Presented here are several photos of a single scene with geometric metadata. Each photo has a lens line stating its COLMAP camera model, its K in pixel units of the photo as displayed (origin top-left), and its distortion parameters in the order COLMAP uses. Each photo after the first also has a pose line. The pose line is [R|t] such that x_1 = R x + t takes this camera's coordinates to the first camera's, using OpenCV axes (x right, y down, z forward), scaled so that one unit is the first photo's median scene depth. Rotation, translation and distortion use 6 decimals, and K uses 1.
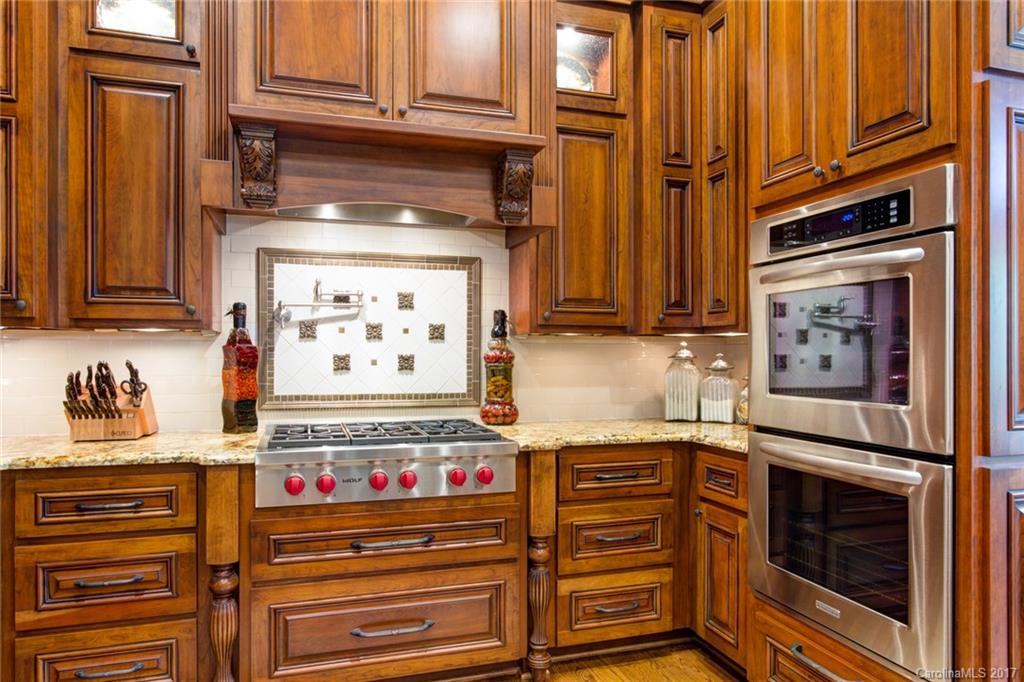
lens RADIAL K [[658.5, 0, 509.8], [0, 658.5, 355.0], [0, 0, 1]] dist [-0.007055, -0.001095]
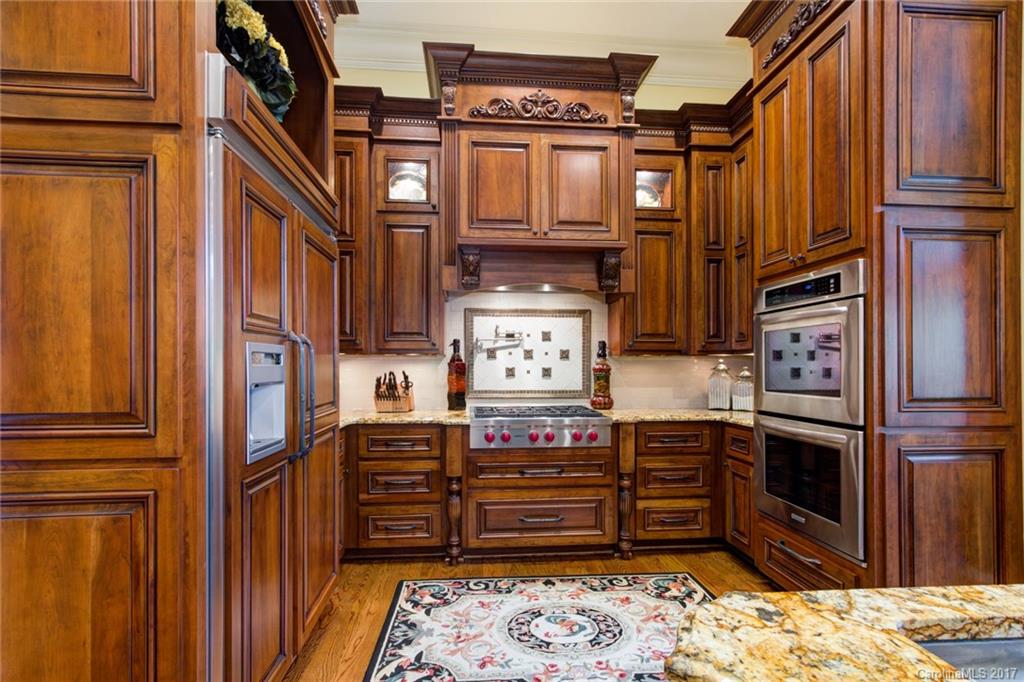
lens RADIAL K [[468.5, 0, 508.8], [0, 468.5, 358.6], [0, 0, 1]] dist [0.000794, 0.001025]
pose [[0.976024, -0.003587, -0.217635, 0.015725], [-0.000367, 0.999836, -0.018124, -0.001789], [0.217664, 0.017769, 0.975862, -0.263521]]
